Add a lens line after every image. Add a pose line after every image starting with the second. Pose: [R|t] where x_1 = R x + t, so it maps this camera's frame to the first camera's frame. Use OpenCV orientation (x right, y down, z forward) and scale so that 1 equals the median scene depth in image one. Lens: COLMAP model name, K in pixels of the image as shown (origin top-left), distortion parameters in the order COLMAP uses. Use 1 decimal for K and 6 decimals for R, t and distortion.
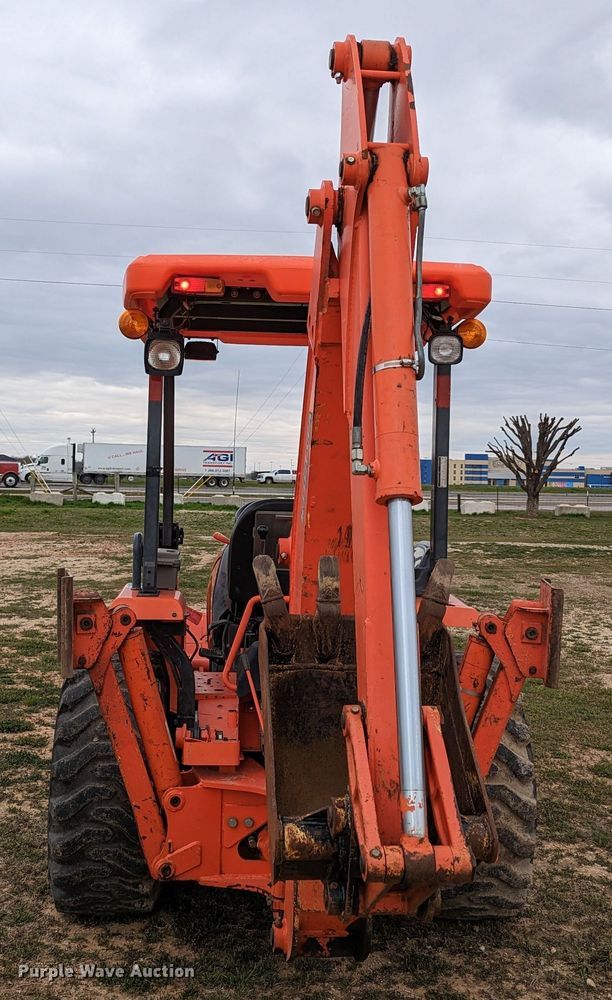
lens RADIAL K [[1096.8, 0, 255.0], [0, 1096.8, 480.3], [0, 0, 1]] dist [0.044721, 0.000000]
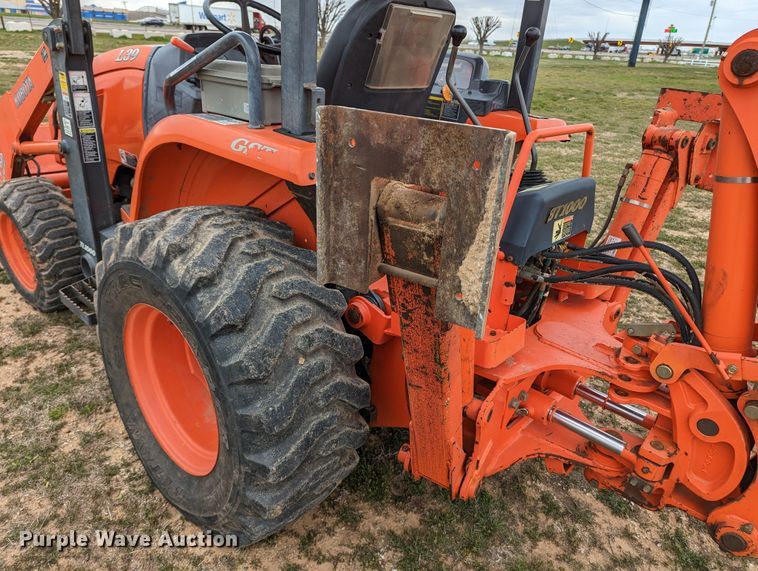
lens RADIAL K [[534.3, 0, 377.1], [0, 534.3, 288.5], [0, 0, 1]] dist [0.060971, -0.046595]
pose [[0.721108, -0.275016, 0.635900, -0.310456], [-0.040243, 0.899664, 0.434725, 0.045423], [-0.691653, -0.339074, 0.637687, 0.761859]]
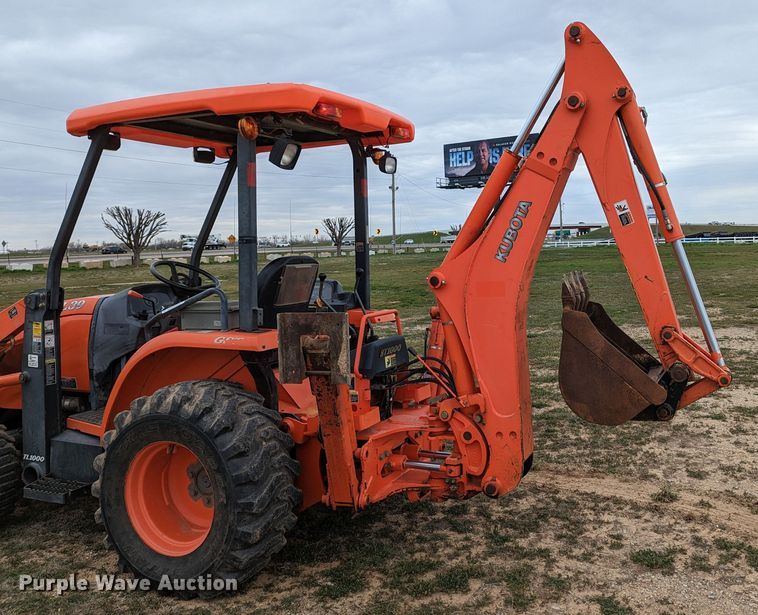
lens RADIAL K [[681.0, 0, 476.8], [0, 681.0, 251.0], [0, 0, 1]] dist [0.057252, -0.043145]
pose [[0.416897, -0.048556, 0.907656, -0.769297], [0.036922, 0.998653, 0.036466, -0.015502], [-0.908204, 0.018310, 0.418128, 0.416825]]
